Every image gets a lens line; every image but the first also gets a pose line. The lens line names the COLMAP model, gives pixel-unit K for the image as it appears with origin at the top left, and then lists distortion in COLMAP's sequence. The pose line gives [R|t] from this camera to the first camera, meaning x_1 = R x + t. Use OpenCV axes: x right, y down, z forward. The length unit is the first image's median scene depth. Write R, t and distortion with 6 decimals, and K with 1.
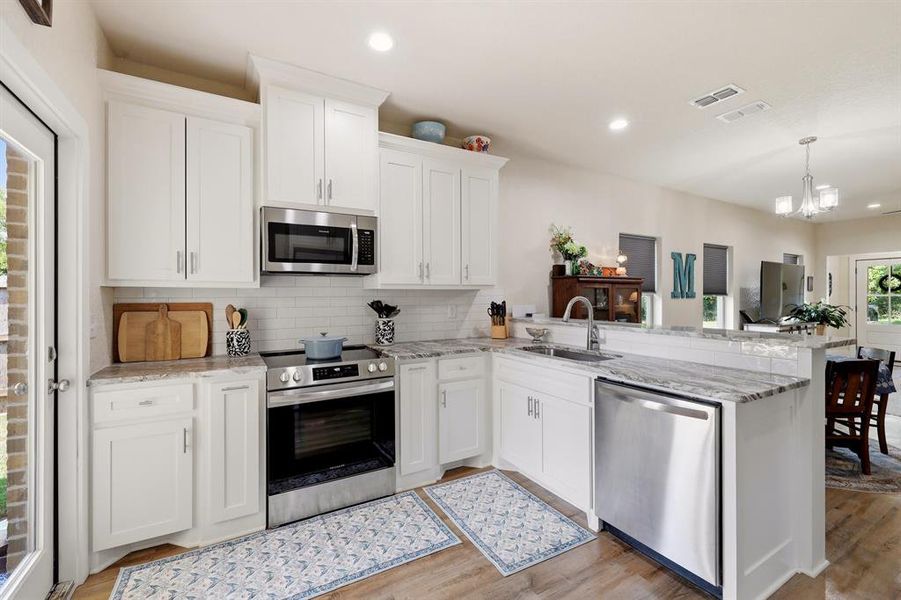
lens RADIAL K [[382.7, 0, 446.4], [0, 382.7, 296.6], [0, 0, 1]] dist [0.002011, 0.001116]
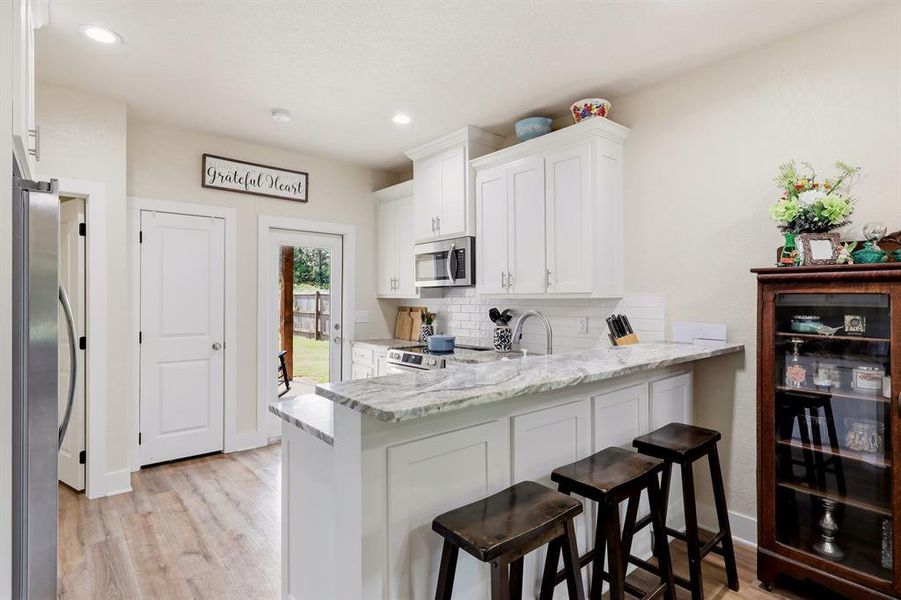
lens RADIAL K [[459.7, 0, 446.1], [0, 459.7, 297.5], [0, 0, 1]] dist [-0.000331, -0.001583]
pose [[0.181113, 0.002438, -0.983459, 1.219030], [-0.003216, 0.999993, 0.001886, -0.027337], [0.983457, 0.002822, 0.181119, 0.717757]]
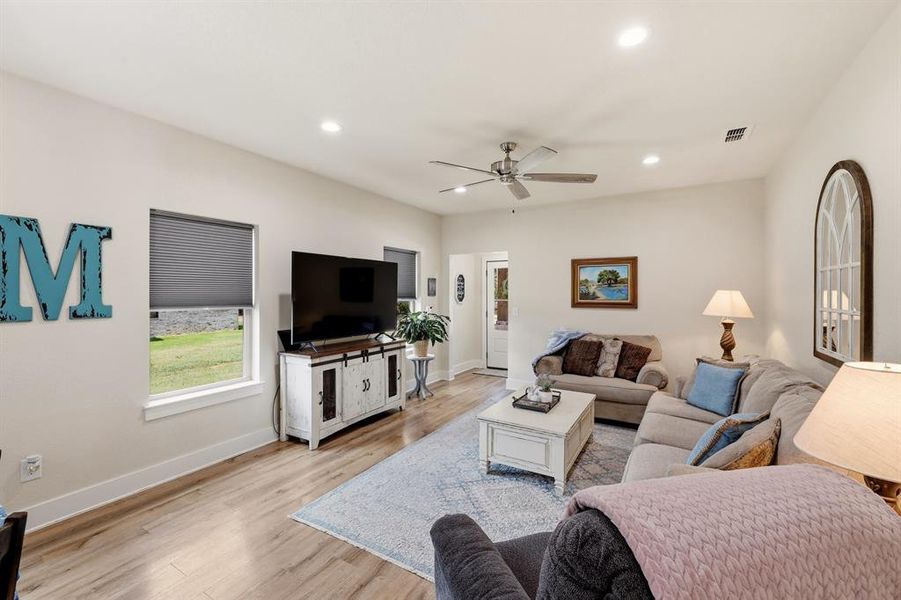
lens RADIAL K [[382.7, 0, 444.5], [0, 382.7, 292.2], [0, 0, 1]] dist [0.002011, 0.001116]
pose [[0.874954, 0.002380, 0.484200, 1.647453], [-0.001730, 0.999997, -0.001789, -0.058684], [-0.484203, 0.000727, 0.874955, 0.772298]]
